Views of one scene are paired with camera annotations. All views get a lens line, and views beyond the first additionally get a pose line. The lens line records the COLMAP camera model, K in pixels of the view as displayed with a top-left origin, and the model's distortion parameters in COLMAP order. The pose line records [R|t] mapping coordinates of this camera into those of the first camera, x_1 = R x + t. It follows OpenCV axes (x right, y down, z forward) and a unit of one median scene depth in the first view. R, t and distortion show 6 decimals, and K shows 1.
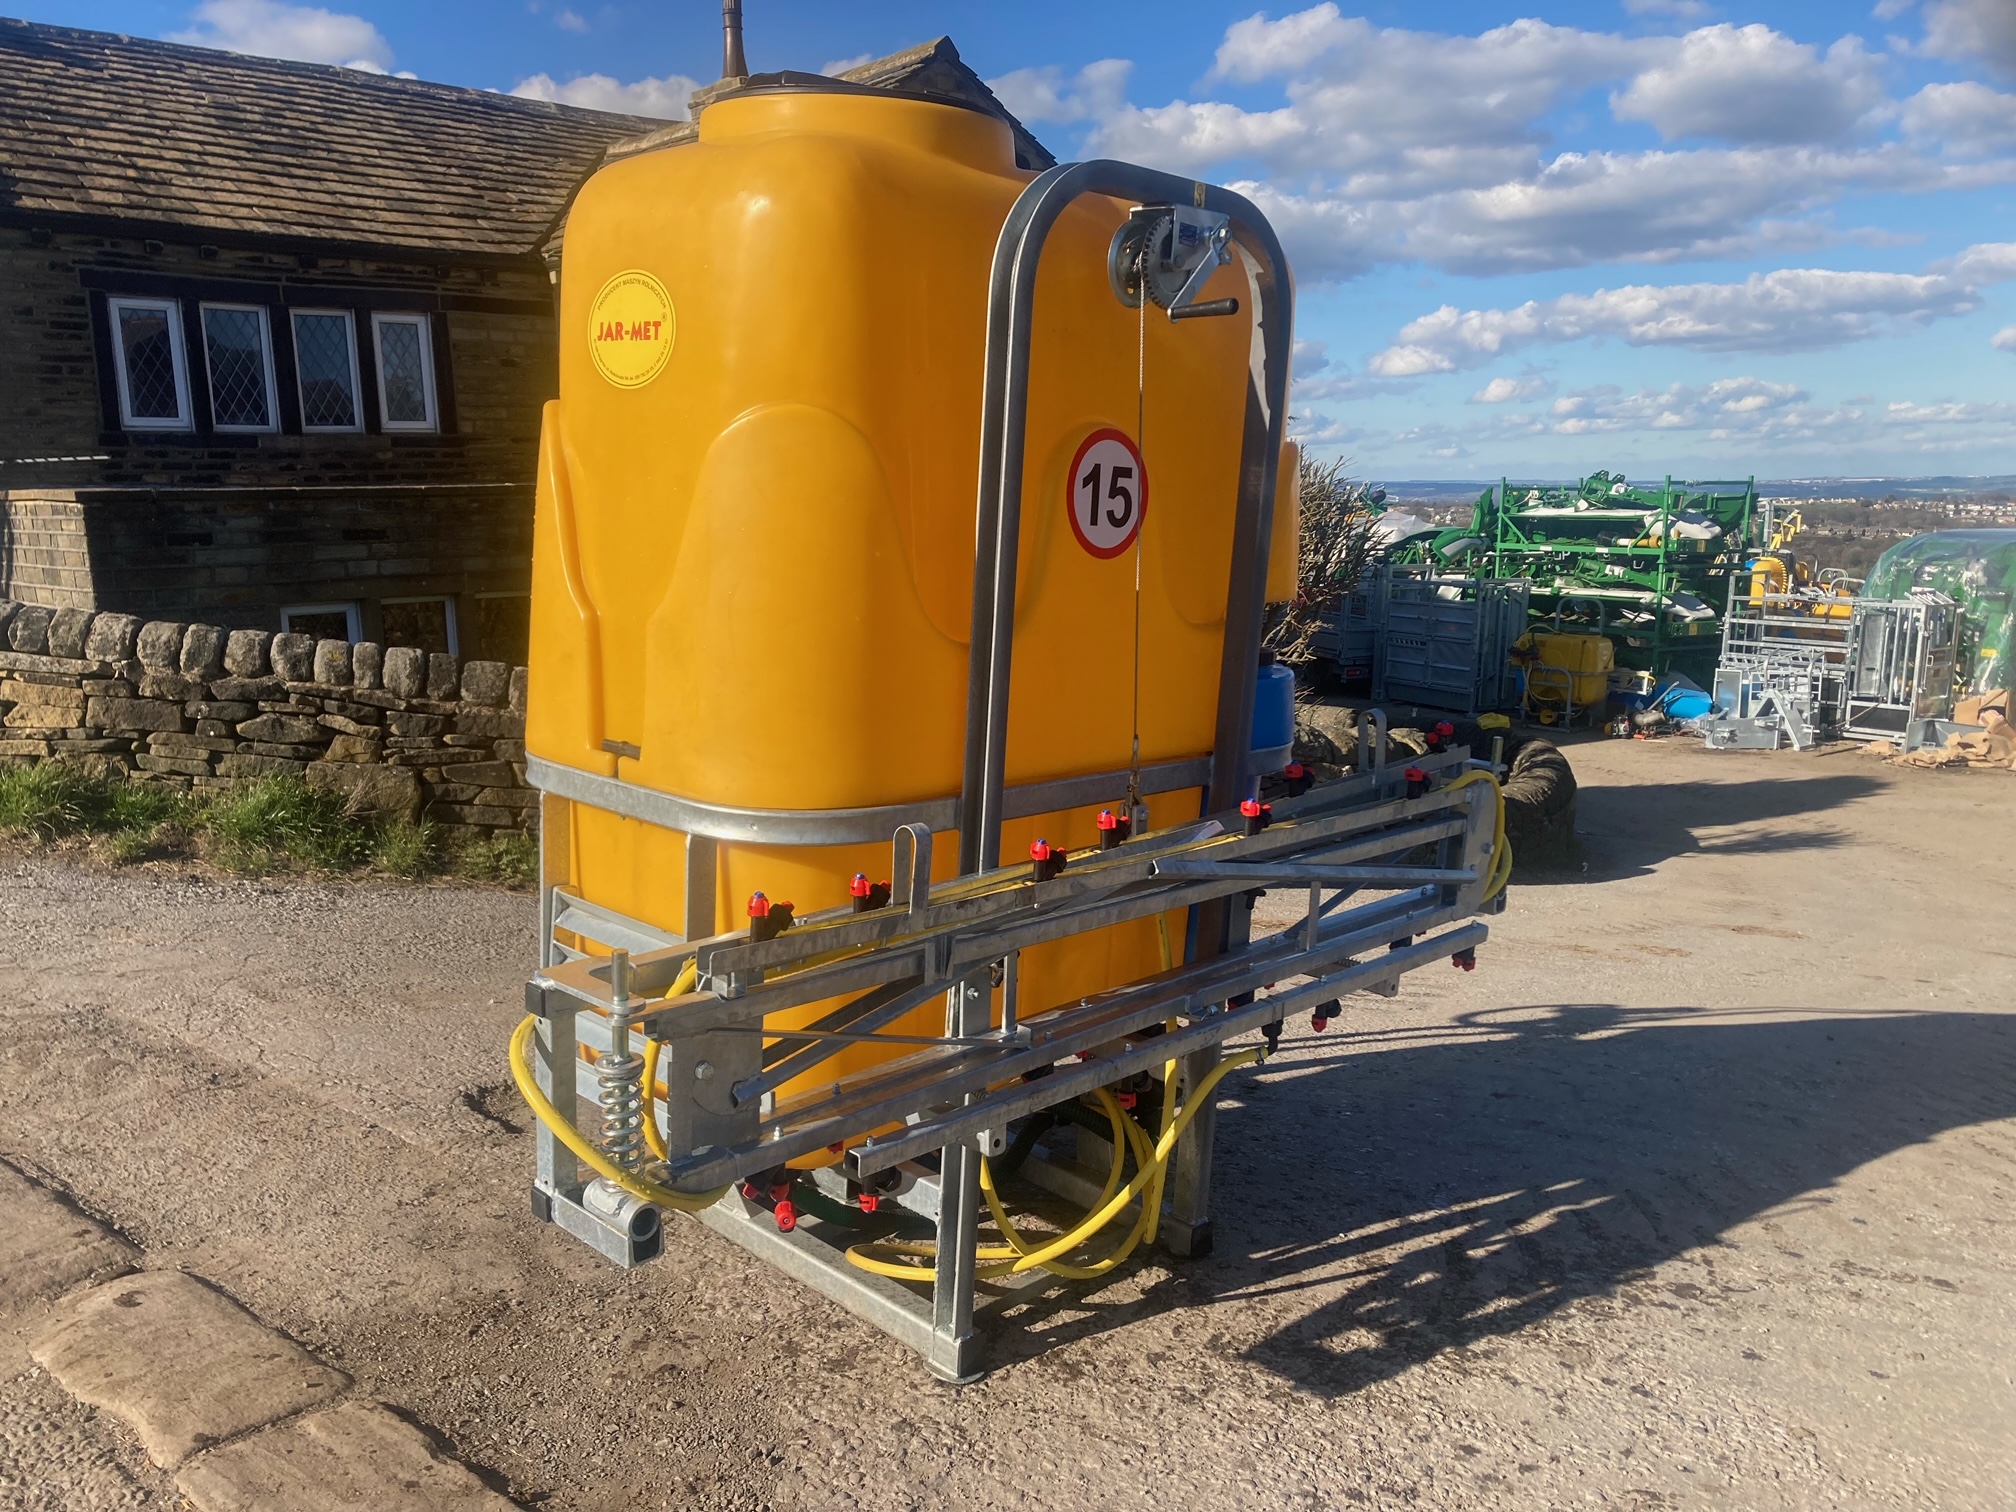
lens RADIAL K [[1662.5, 0, 961.7], [0, 1662.5, 815.9], [0, 0, 1]] dist [0.033866, -0.030317]
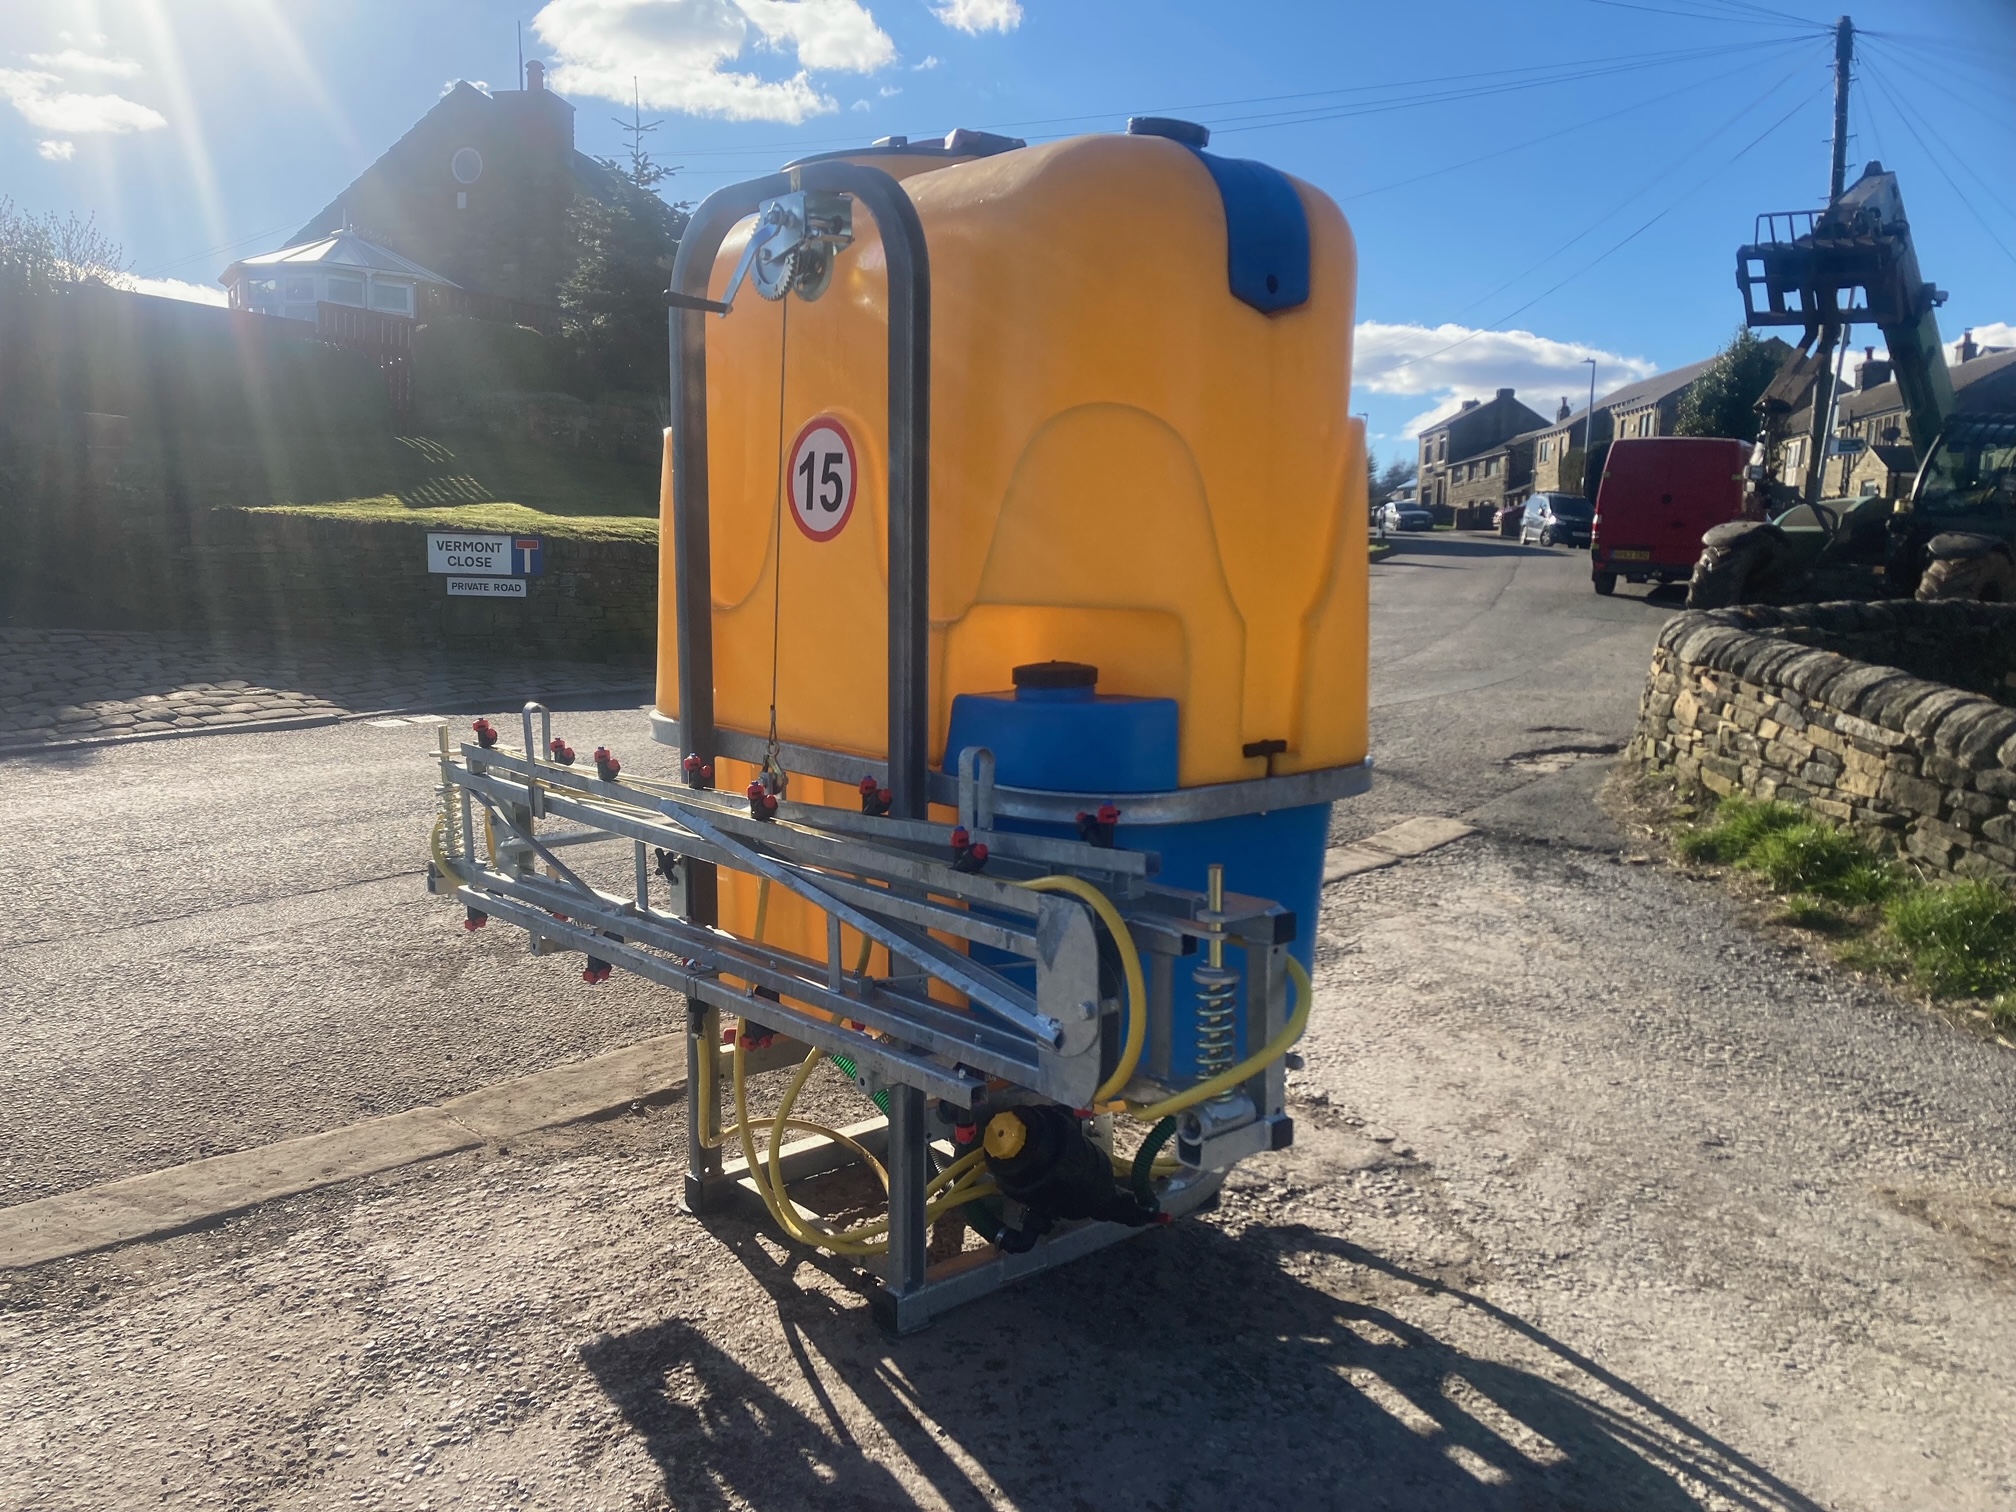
lens RADIAL K [[1662.5, 0, 940.4], [0, 1662.5, 799.5], [0, 0, 1]] dist [0.033866, -0.030317]
pose [[-0.102771, 0.124391, -0.986897, 0.232069], [-0.218623, 0.965065, 0.144406, -0.033779], [0.970383, 0.230599, -0.071986, 0.242286]]
